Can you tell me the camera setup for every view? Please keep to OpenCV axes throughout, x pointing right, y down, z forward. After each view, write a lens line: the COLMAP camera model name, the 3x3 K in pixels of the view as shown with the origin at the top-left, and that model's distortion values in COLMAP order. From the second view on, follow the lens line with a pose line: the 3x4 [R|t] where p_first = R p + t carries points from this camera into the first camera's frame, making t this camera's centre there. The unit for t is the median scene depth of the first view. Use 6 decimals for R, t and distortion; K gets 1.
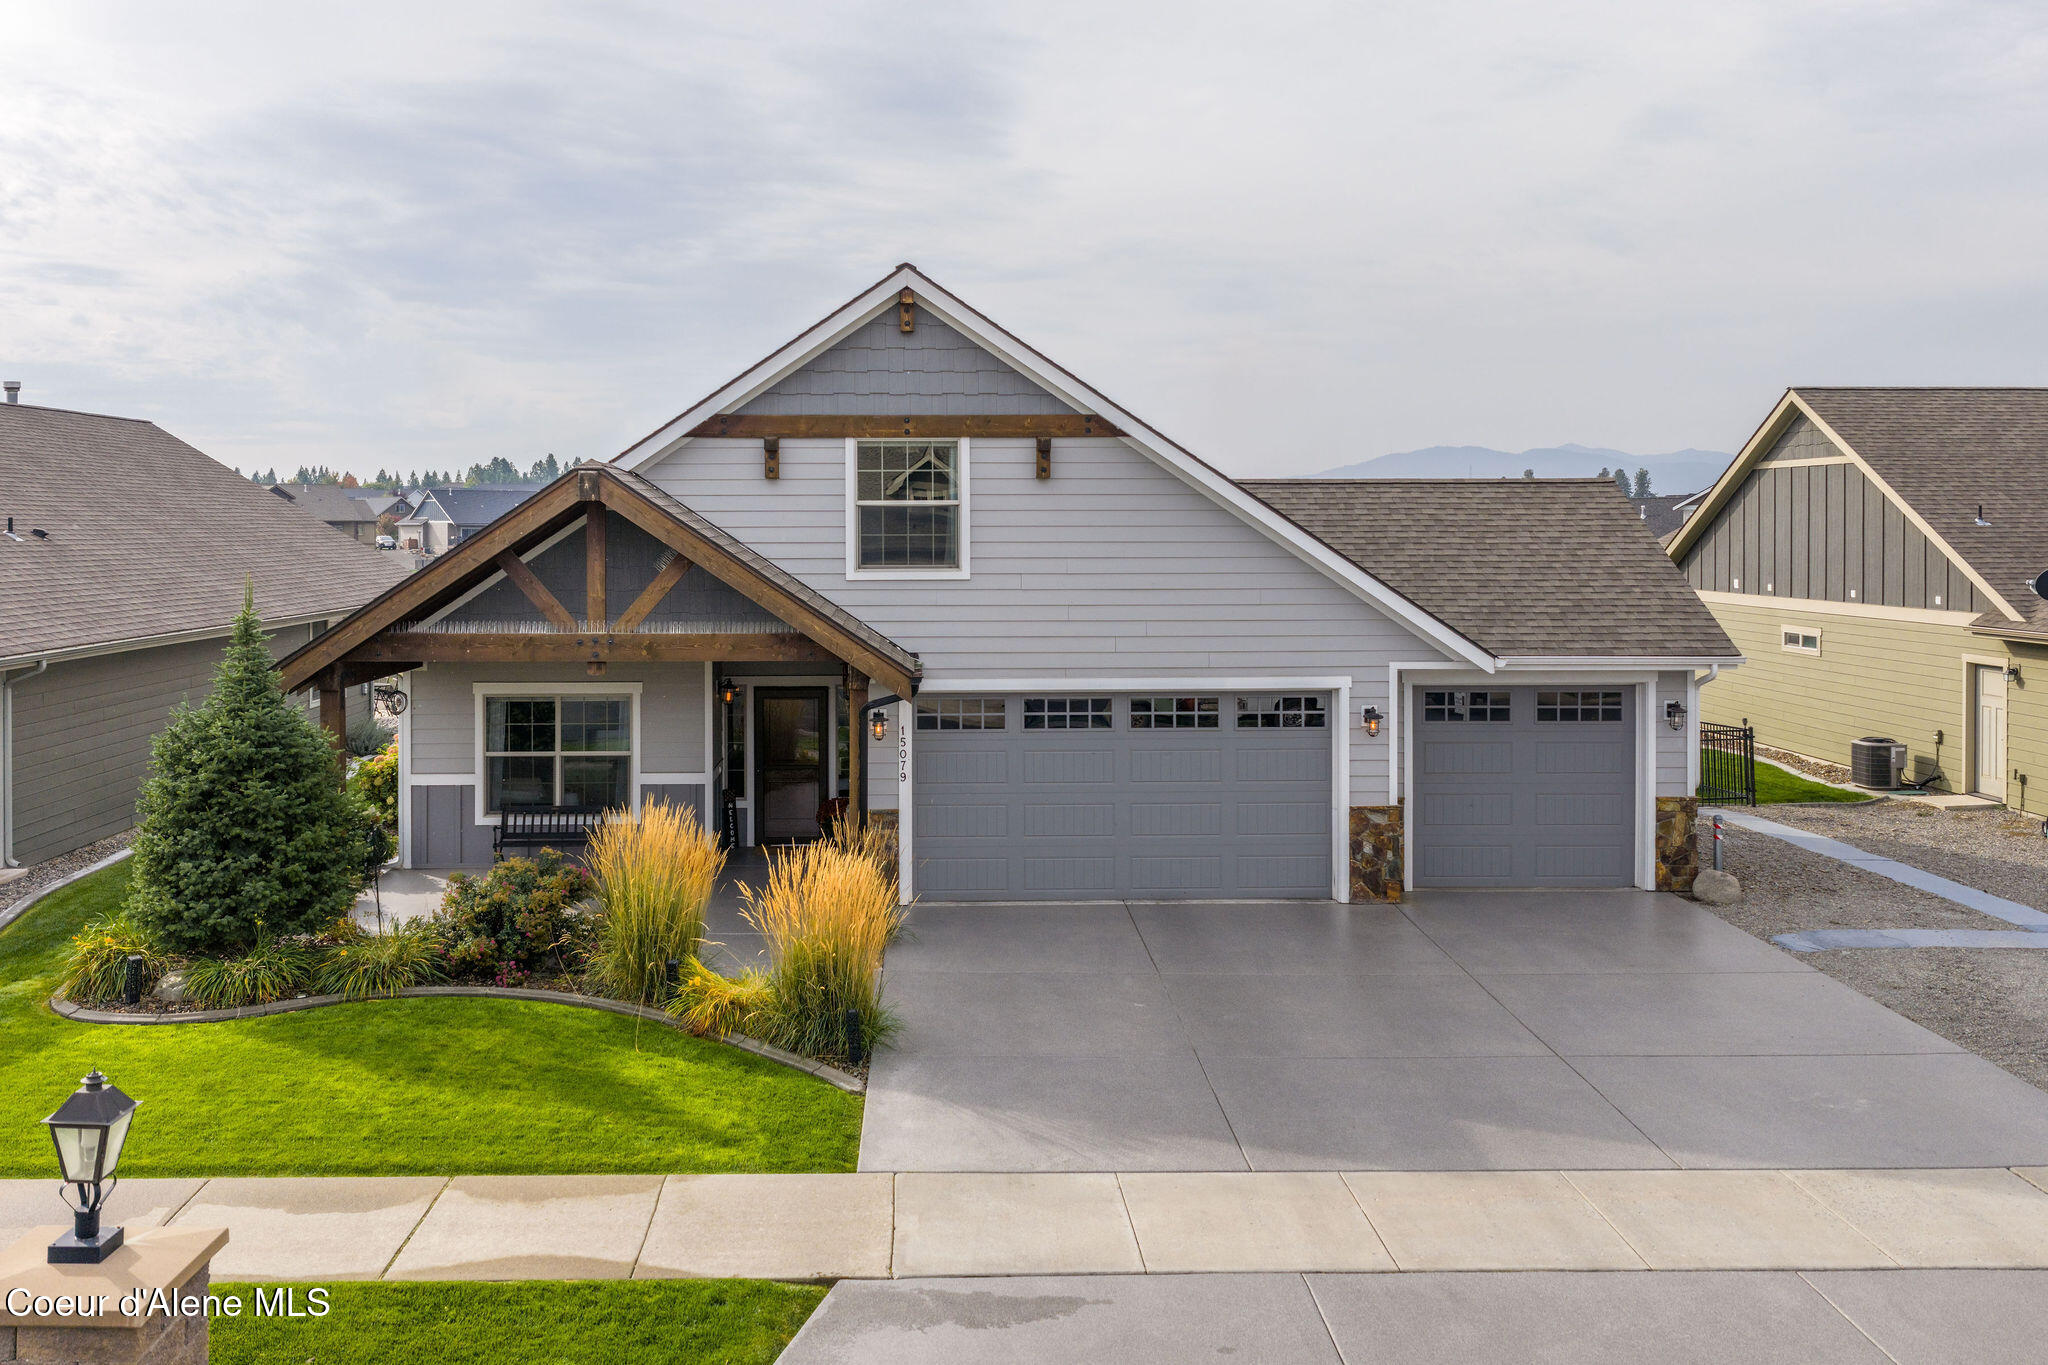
lens RADIAL K [[1741.3, 0, 1038.1], [0, 1741.3, 532.9], [0, 0, 1]] dist [-0.006744, 0.010629]
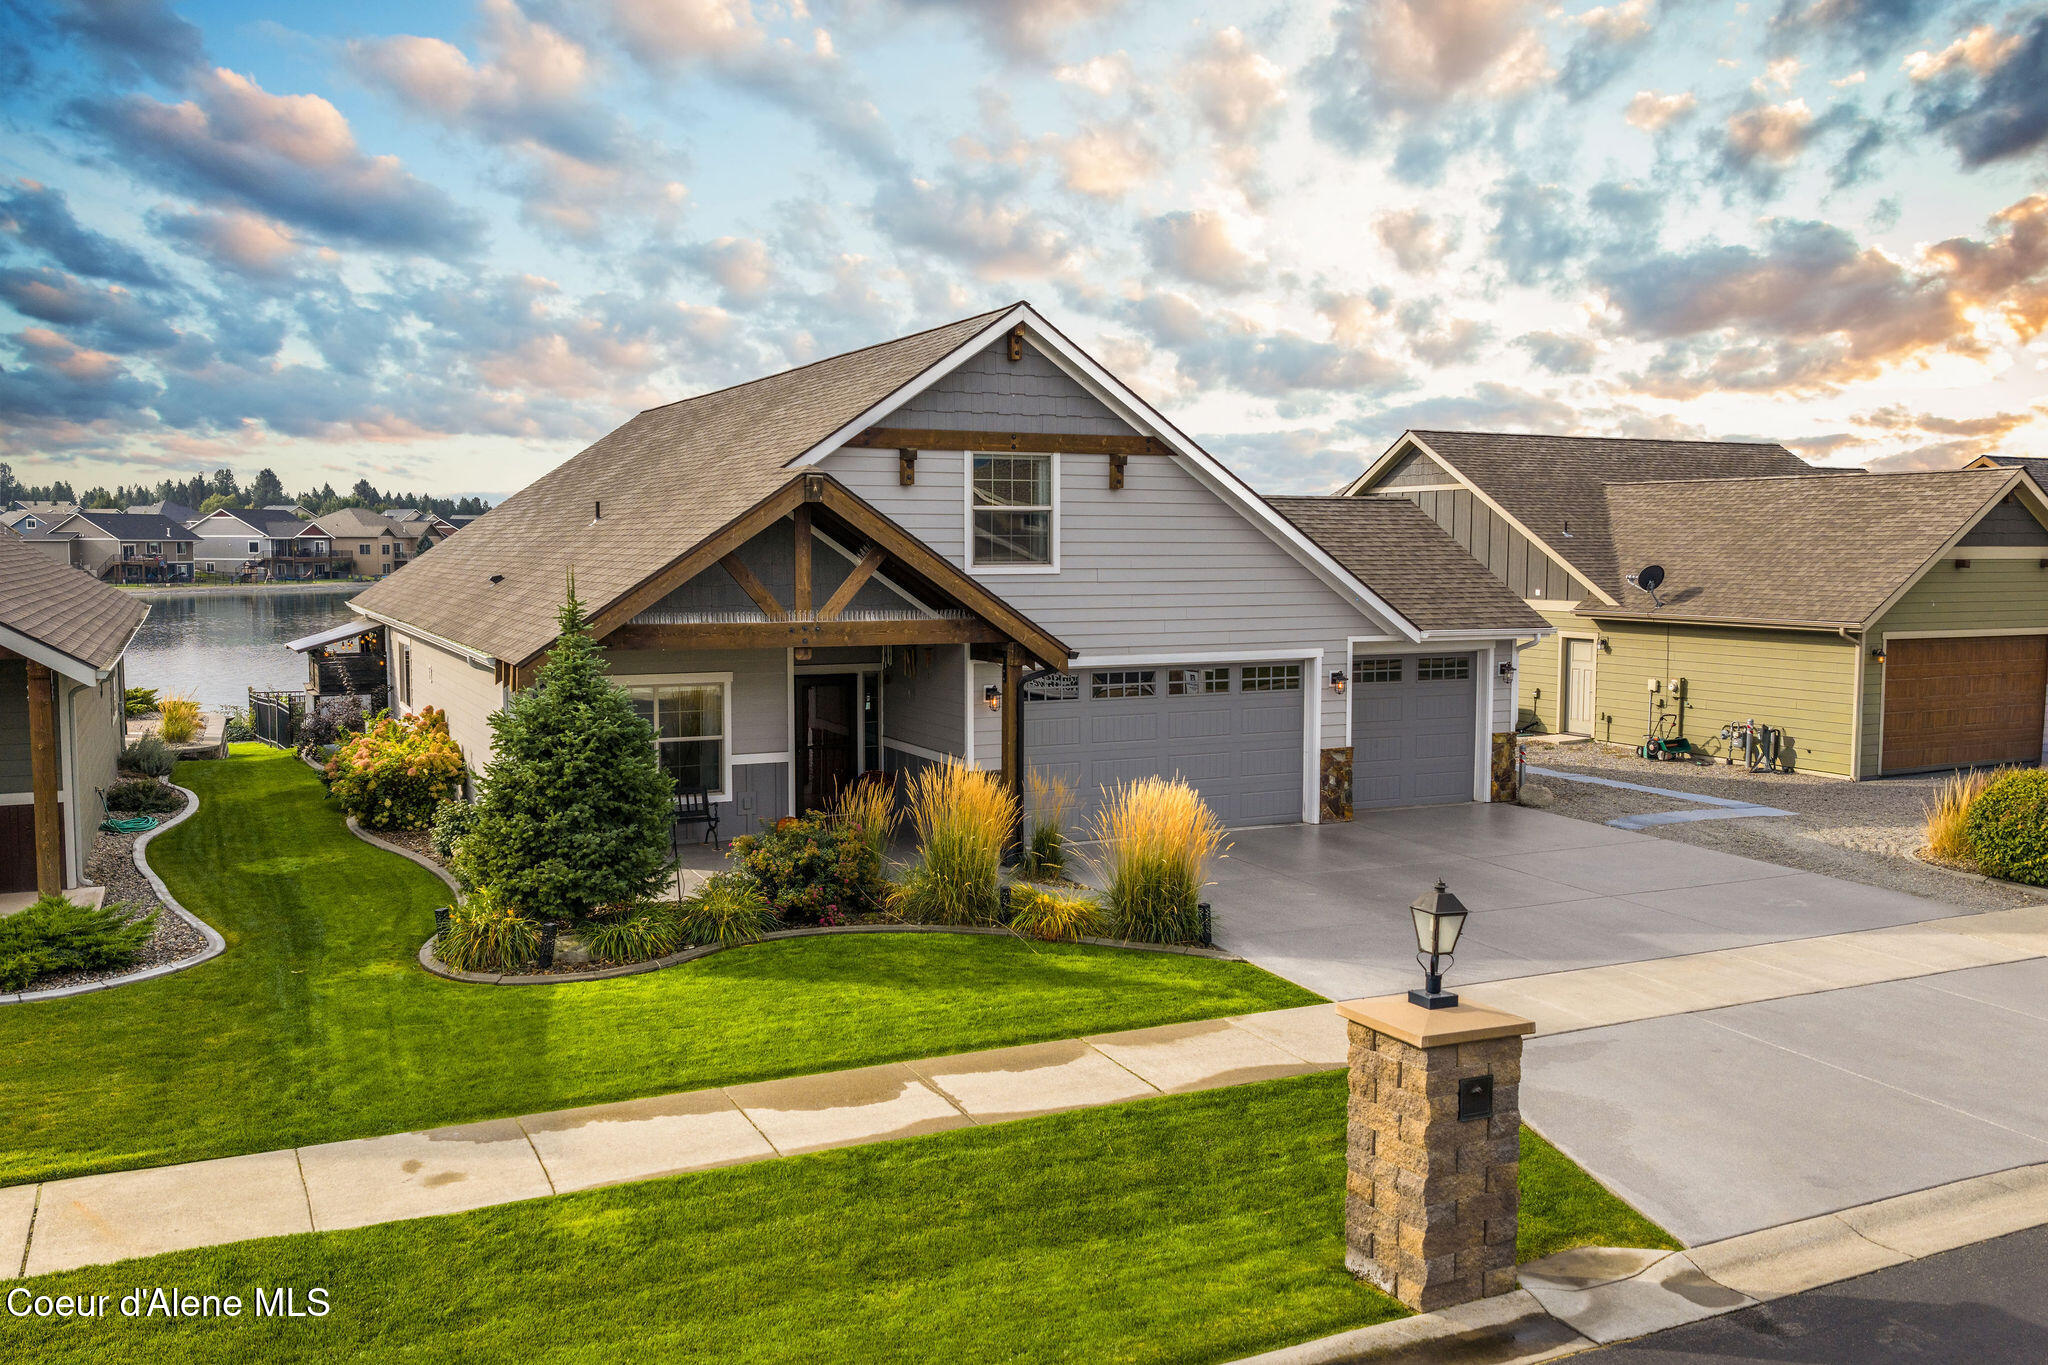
lens RADIAL K [[1741.3, 0, 1014.3], [0, 1741.3, 682.9], [0, 0, 1]] dist [-0.006744, 0.010629]
pose [[0.902933, -0.030803, 0.428676, -0.577657], [-0.000342, 0.997376, 0.072388, 0.015229], [-0.429781, -0.065508, 0.900554, -0.059561]]
